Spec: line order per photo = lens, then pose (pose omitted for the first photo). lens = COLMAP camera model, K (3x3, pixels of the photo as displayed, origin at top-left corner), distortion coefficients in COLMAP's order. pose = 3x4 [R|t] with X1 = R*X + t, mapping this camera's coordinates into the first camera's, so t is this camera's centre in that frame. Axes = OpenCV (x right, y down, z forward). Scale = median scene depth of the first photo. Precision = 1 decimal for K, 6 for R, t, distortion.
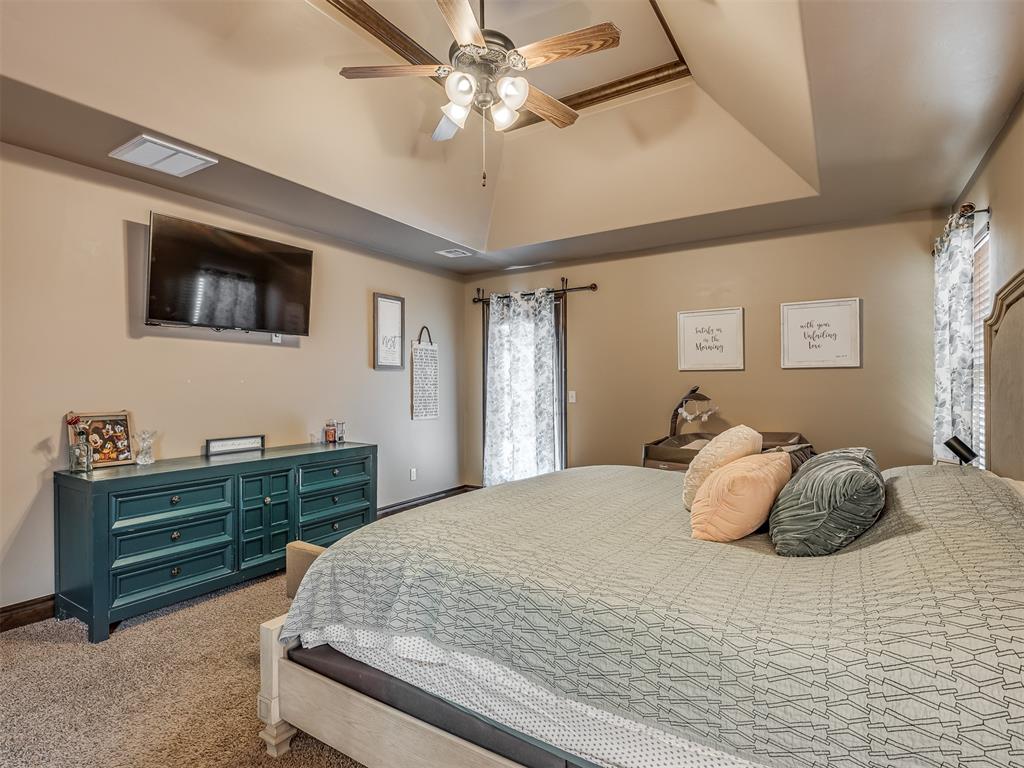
lens RADIAL K [[529.1, 0, 505.1], [0, 529.1, 383.0], [0, 0, 1]] dist [-0.001165, -0.007335]
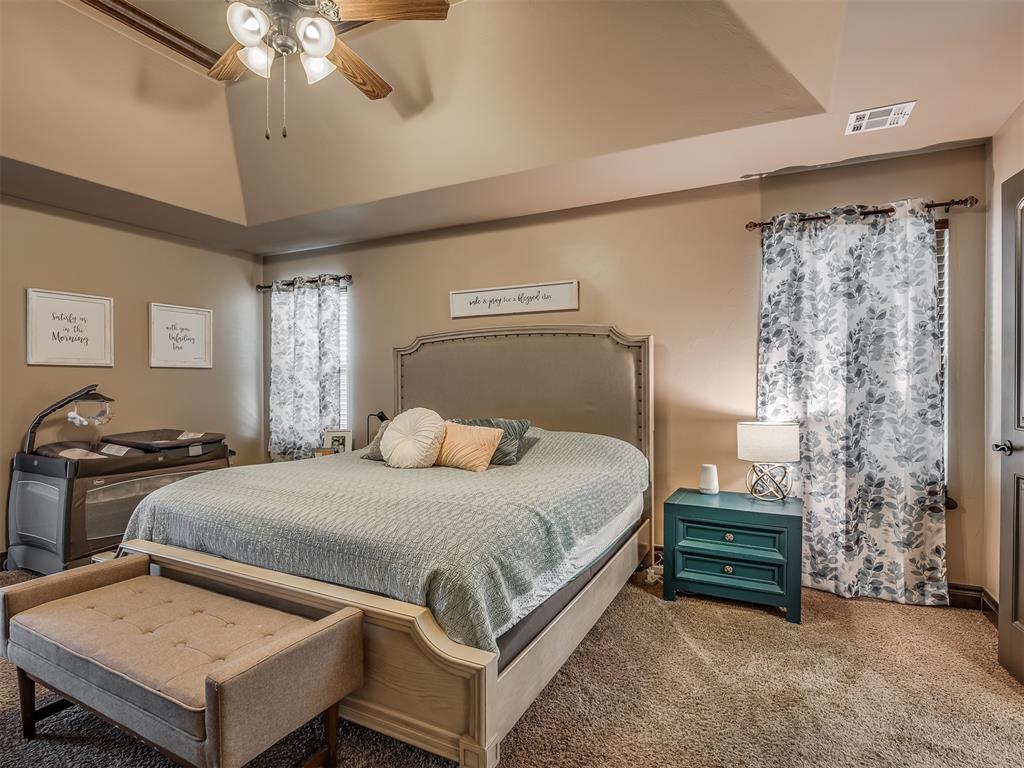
lens RADIAL K [[529.1, 0, 507.1], [0, 529.1, 384.5], [0, 0, 1]] dist [-0.001165, -0.007335]
pose [[-0.082722, 0.003704, 0.996566, -0.539367], [0.005757, 0.999978, -0.003239, 0.012916], [-0.996556, 0.005469, -0.082741, 0.419475]]
